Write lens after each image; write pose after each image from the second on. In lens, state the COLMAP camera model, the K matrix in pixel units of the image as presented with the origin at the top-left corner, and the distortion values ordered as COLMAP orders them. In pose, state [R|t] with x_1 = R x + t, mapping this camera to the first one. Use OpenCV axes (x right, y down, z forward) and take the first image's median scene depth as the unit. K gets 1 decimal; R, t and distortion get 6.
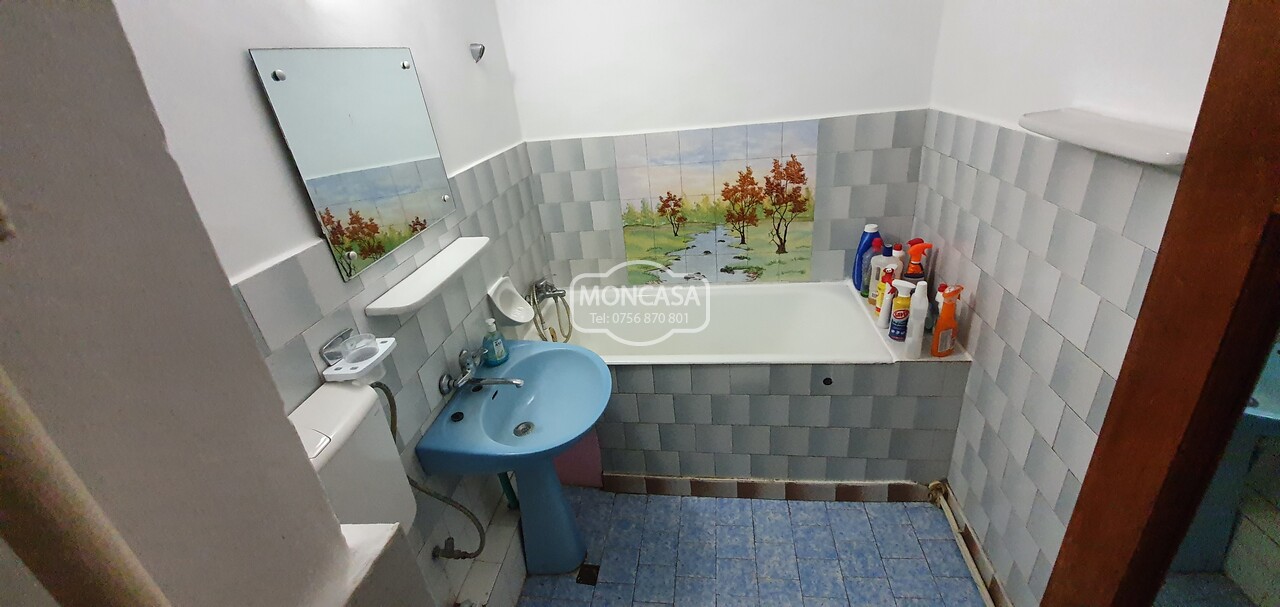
lens RADIAL K [[506.6, 0, 631.9], [0, 506.6, 298.1], [0, 0, 1]] dist [0.015782, -0.017043]
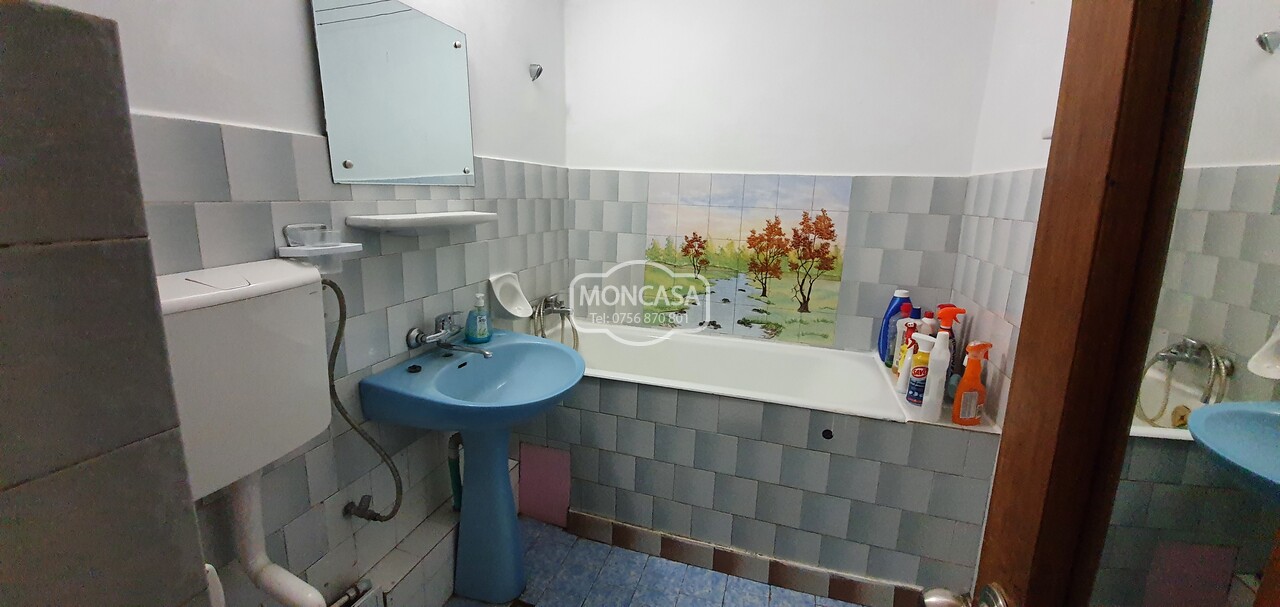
lens RADIAL K [[506.6, 0, 631.9], [0, 506.6, 298.1], [0, 0, 1]] dist [0.015782, -0.017043]
pose [[0.977286, 0.163541, -0.134783, 0.115521], [-0.189715, 0.958569, -0.212494, 0.162035], [0.094447, 0.233238, 0.967822, 0.054624]]
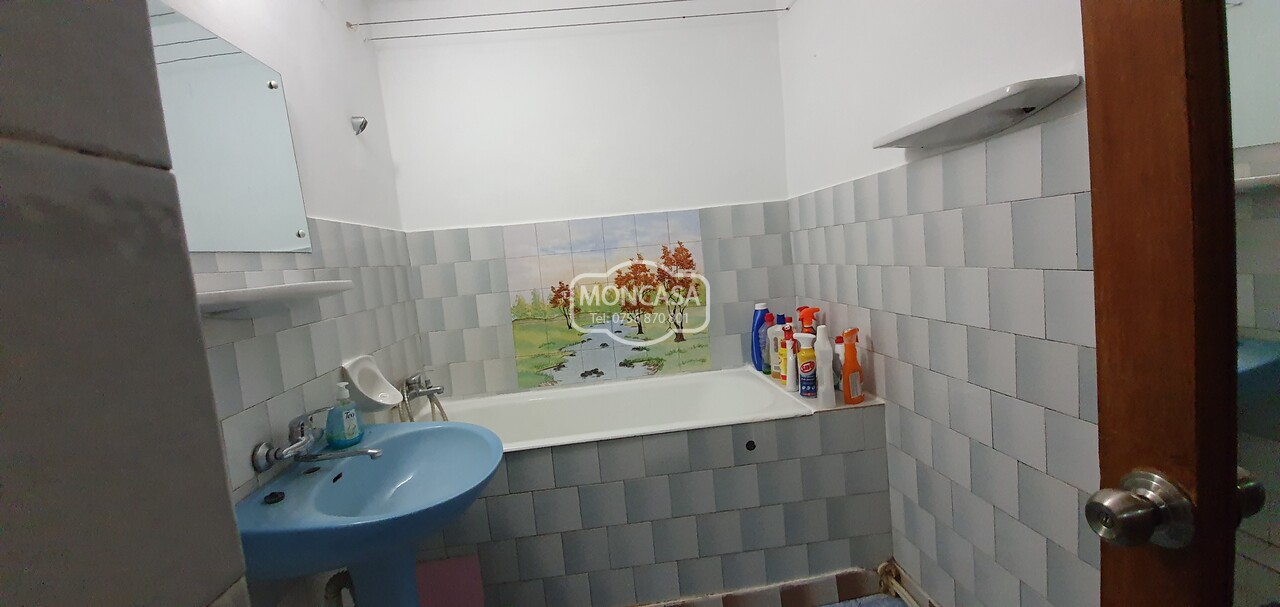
lens RADIAL K [[506.6, 0, 631.9], [0, 506.6, 298.1], [0, 0, 1]] dist [0.015782, -0.017043]
pose [[0.974179, -0.008009, 0.225634, -0.015019], [0.090682, 0.929098, -0.358544, 0.191908], [-0.206765, 0.369747, 0.905834, 0.117133]]
